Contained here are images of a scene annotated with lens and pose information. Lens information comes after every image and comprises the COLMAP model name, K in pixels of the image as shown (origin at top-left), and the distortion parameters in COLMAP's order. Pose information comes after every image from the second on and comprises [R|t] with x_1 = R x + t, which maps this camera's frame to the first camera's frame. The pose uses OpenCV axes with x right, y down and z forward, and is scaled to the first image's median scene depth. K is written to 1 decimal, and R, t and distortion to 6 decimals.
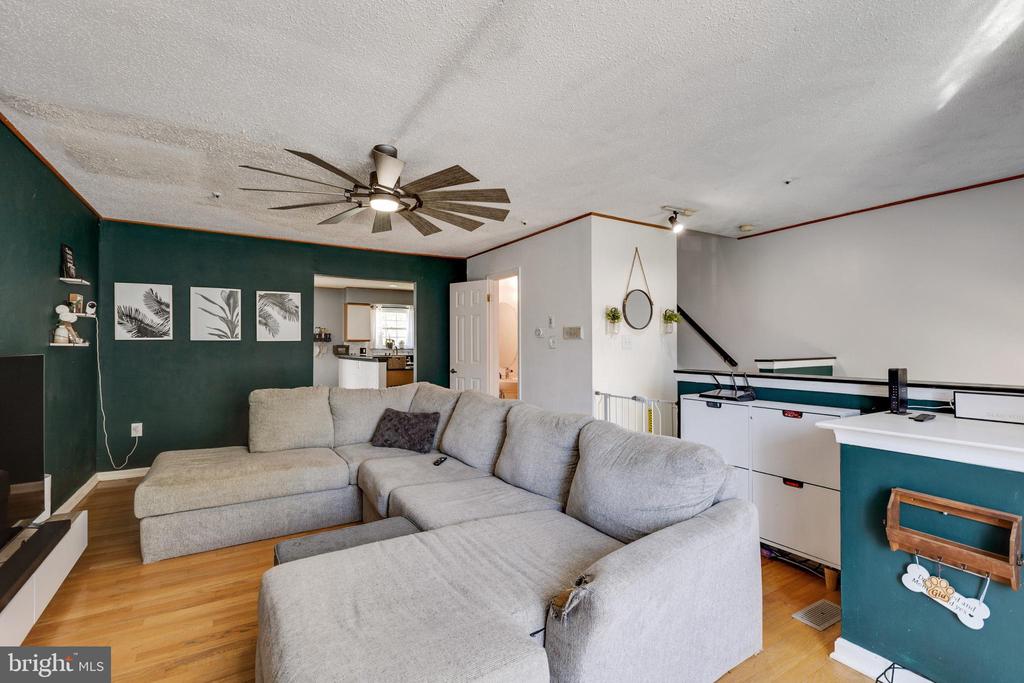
lens RADIAL K [[459.2, 0, 511.6], [0, 459.2, 341.8], [0, 0, 1]] dist [0.004964, 0.001143]
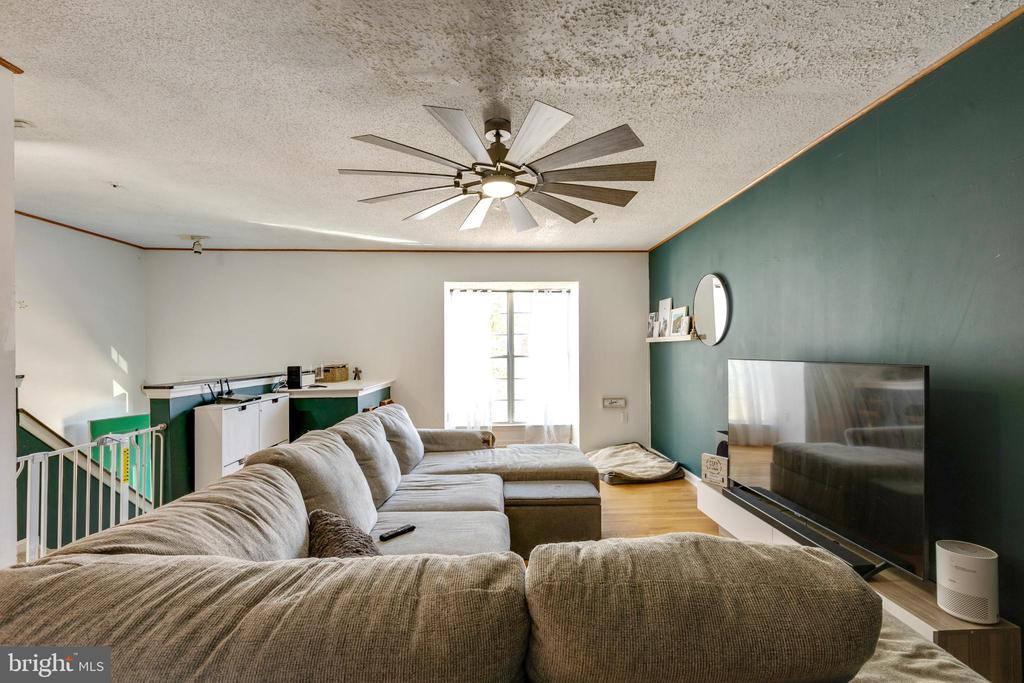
lens RADIAL K [[459.2, 0, 507.8], [0, 459.2, 345.8], [0, 0, 1]] dist [0.004964, 0.001143]
pose [[-0.862686, 0.006947, 0.505693, -0.540770], [-0.001849, 0.999856, -0.016889, 0.002561], [-0.505737, -0.015505, -0.862548, 1.299749]]
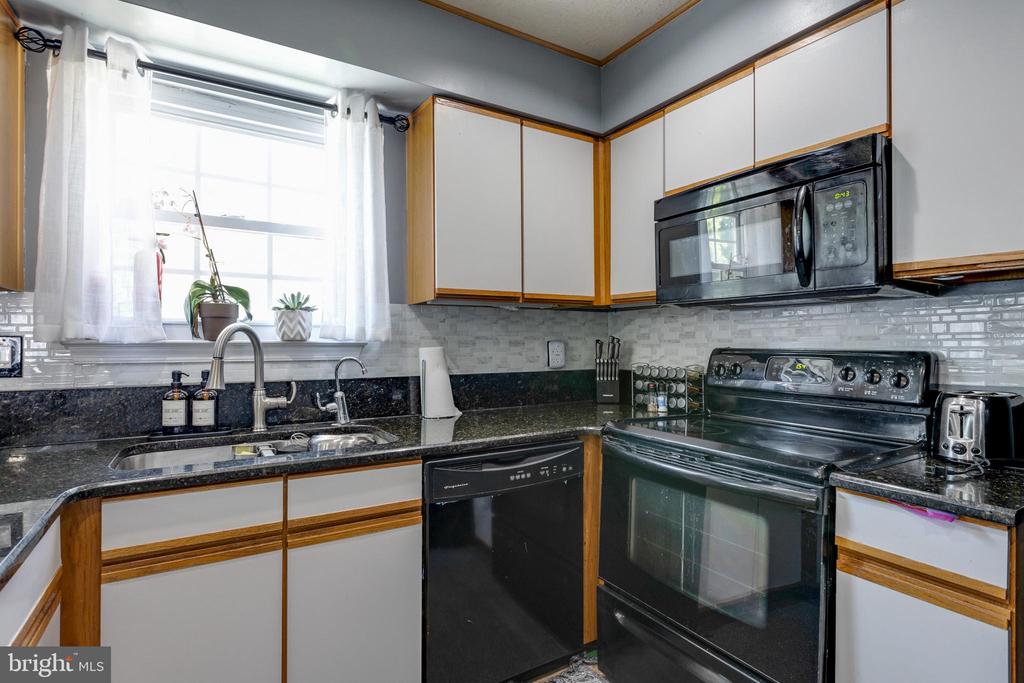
lens RADIAL K [[517.6, 0, 513.3], [0, 517.6, 338.9], [0, 0, 1]] dist [-0.002457, -0.000001]
pose [[0.999959, 0.001477, -0.008881, -0.424651], [-0.001425, 0.999982, 0.005818, 0.034492], [0.008889, -0.005805, 0.999944, 2.212163]]
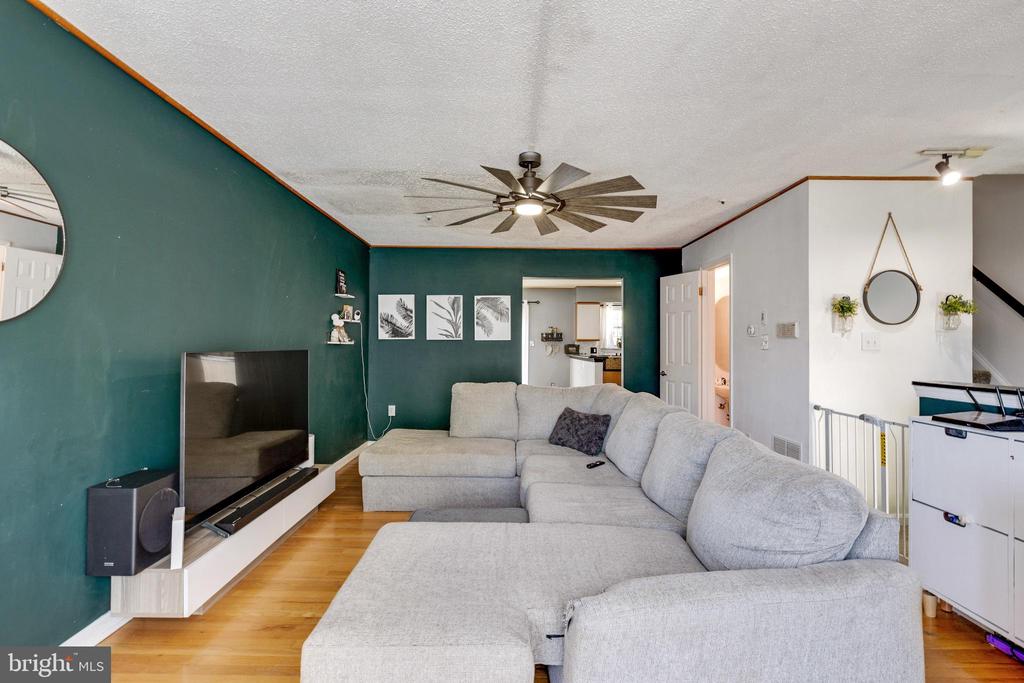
lens RADIAL K [[494.2, 0, 512.7], [0, 494.2, 341.1], [0, 0, 1]] dist [0.004855, -0.000383]
pose [[0.854159, 0.001401, -0.520010, 0.206164], [-0.001767, 0.999998, -0.000209, 0.000504], [0.520009, 0.001098, 0.854160, 0.018935]]
